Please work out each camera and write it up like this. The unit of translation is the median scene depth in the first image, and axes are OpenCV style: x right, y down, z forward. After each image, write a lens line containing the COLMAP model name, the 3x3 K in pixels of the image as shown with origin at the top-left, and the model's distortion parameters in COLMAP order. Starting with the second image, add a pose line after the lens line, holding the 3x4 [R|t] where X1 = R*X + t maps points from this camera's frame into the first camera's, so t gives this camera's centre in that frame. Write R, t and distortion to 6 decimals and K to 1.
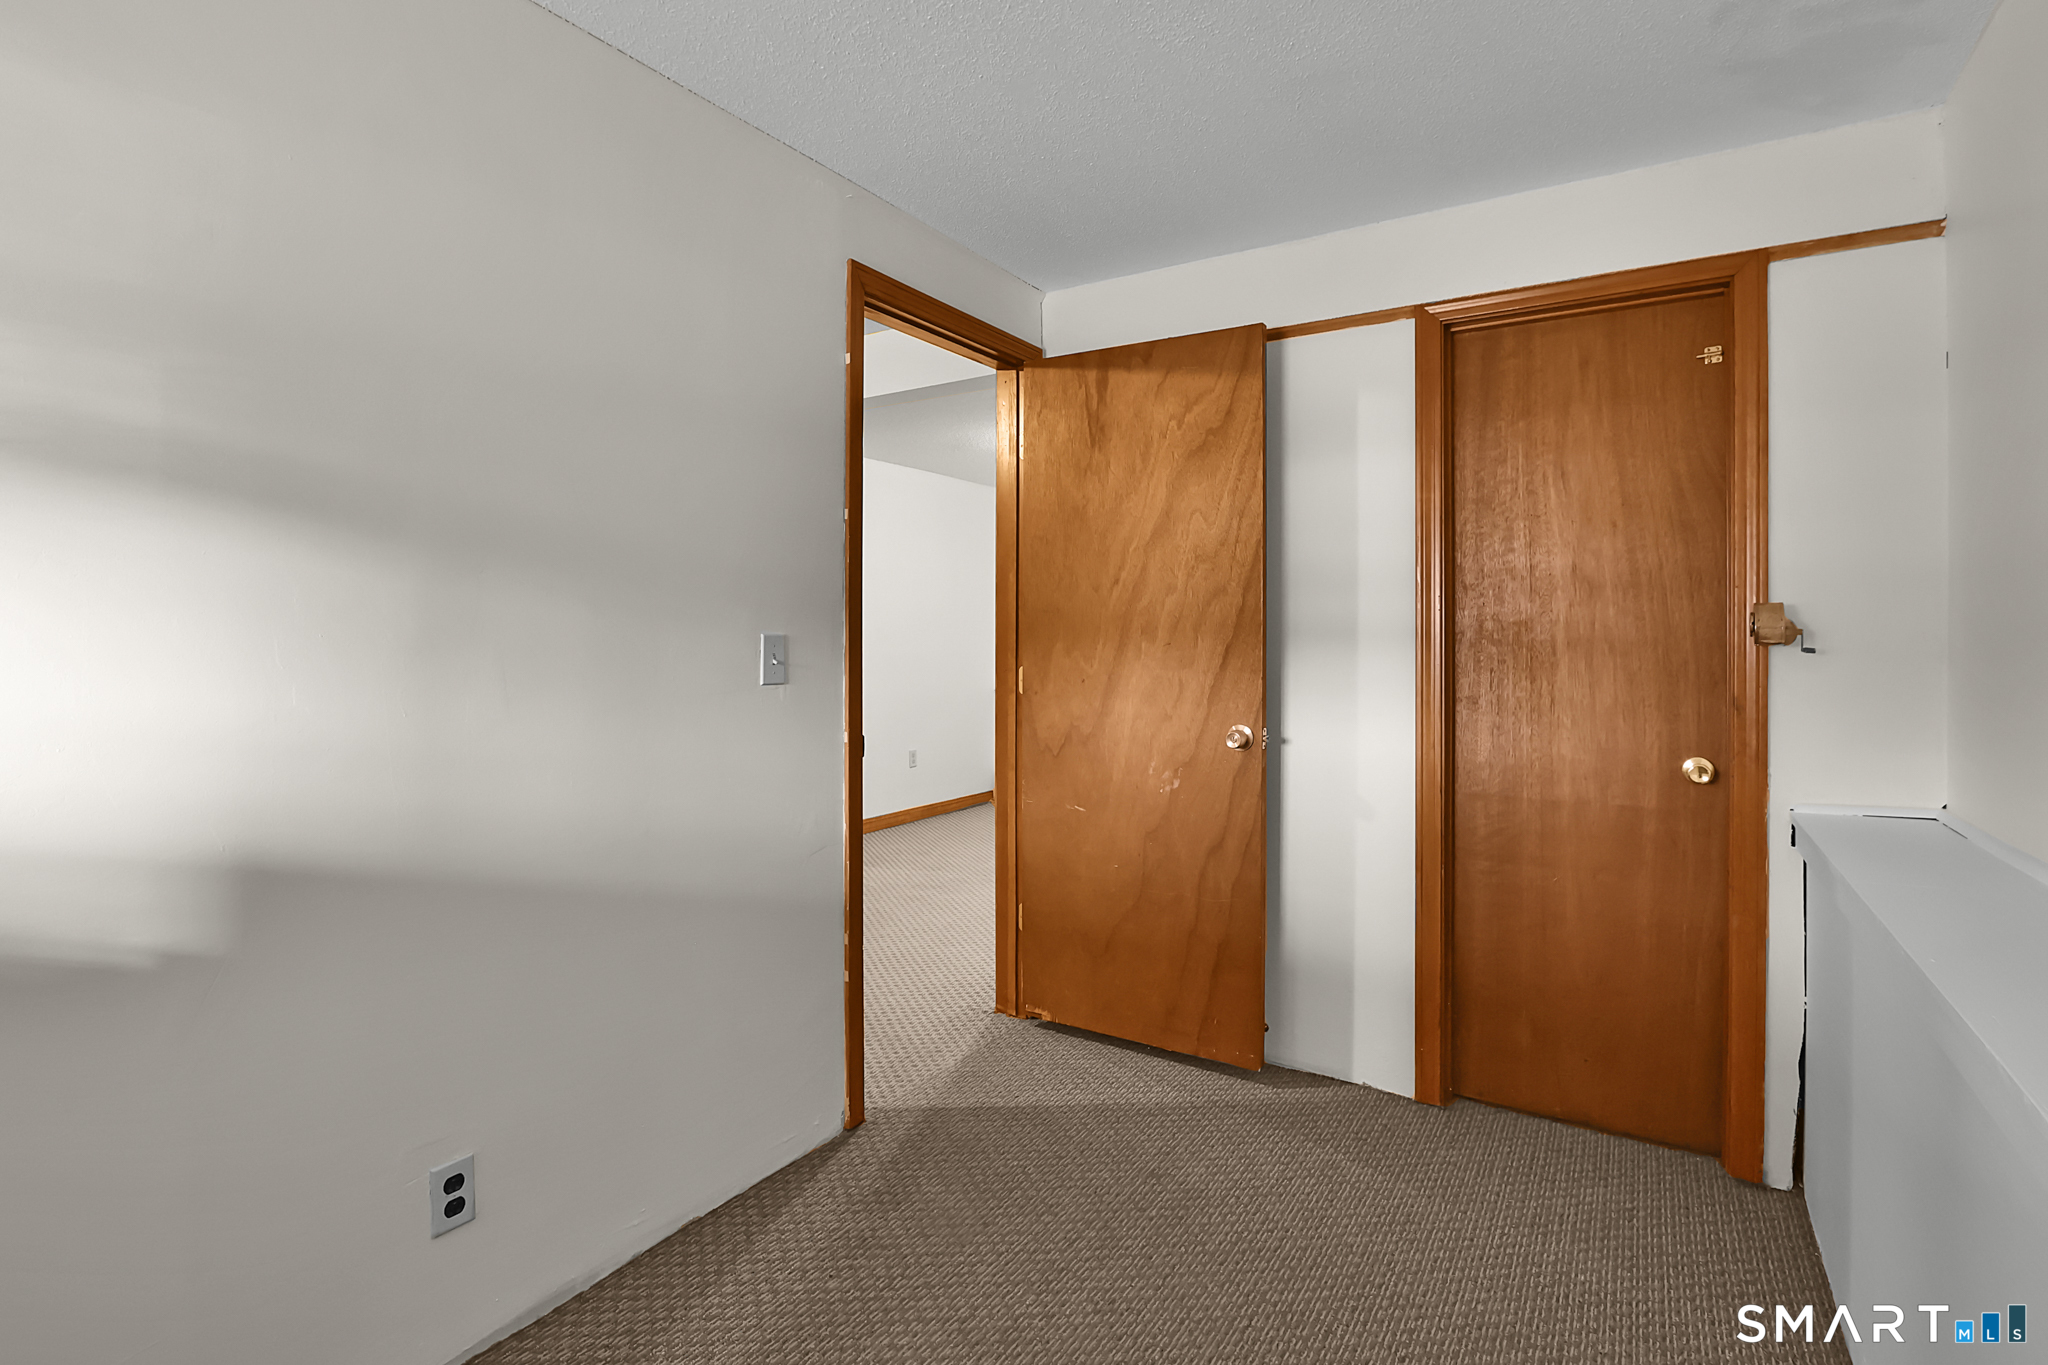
lens RADIAL K [[994.4, 0, 1026.2], [0, 994.4, 640.5], [0, 0, 1]] dist [0.015799, -0.000284]
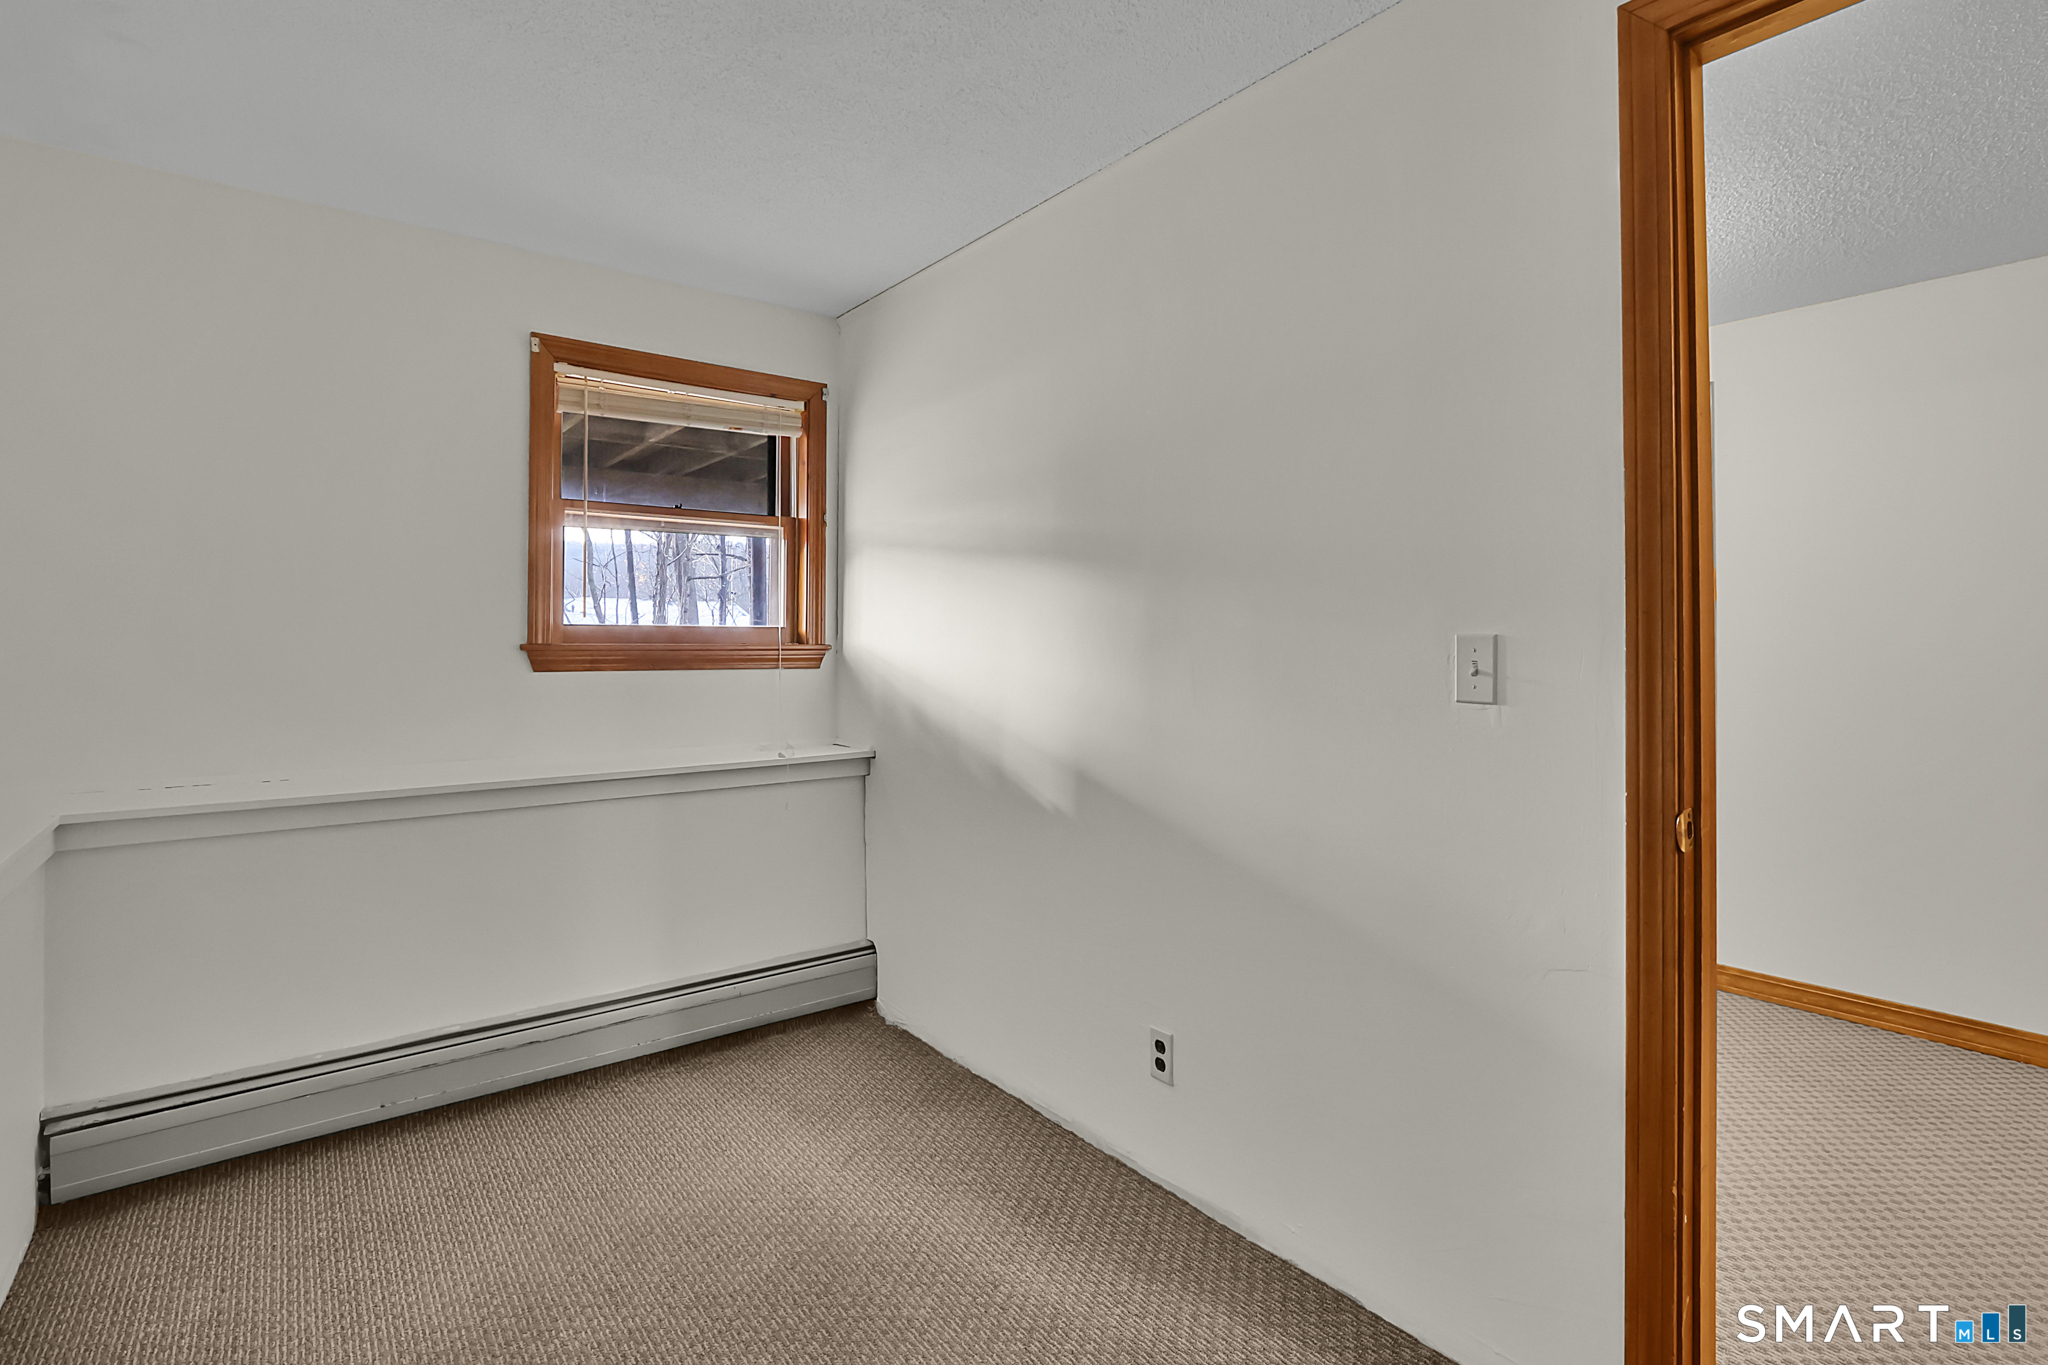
lens RADIAL K [[994.4, 0, 1026.2], [0, 994.4, 640.5], [0, 0, 1]] dist [0.015799, -0.000284]
pose [[-0.321980, -0.005629, -0.946730, 0.734932], [-0.011047, 0.999937, -0.002188, 0.005597], [0.946682, 0.009754, -0.322022, 1.233193]]
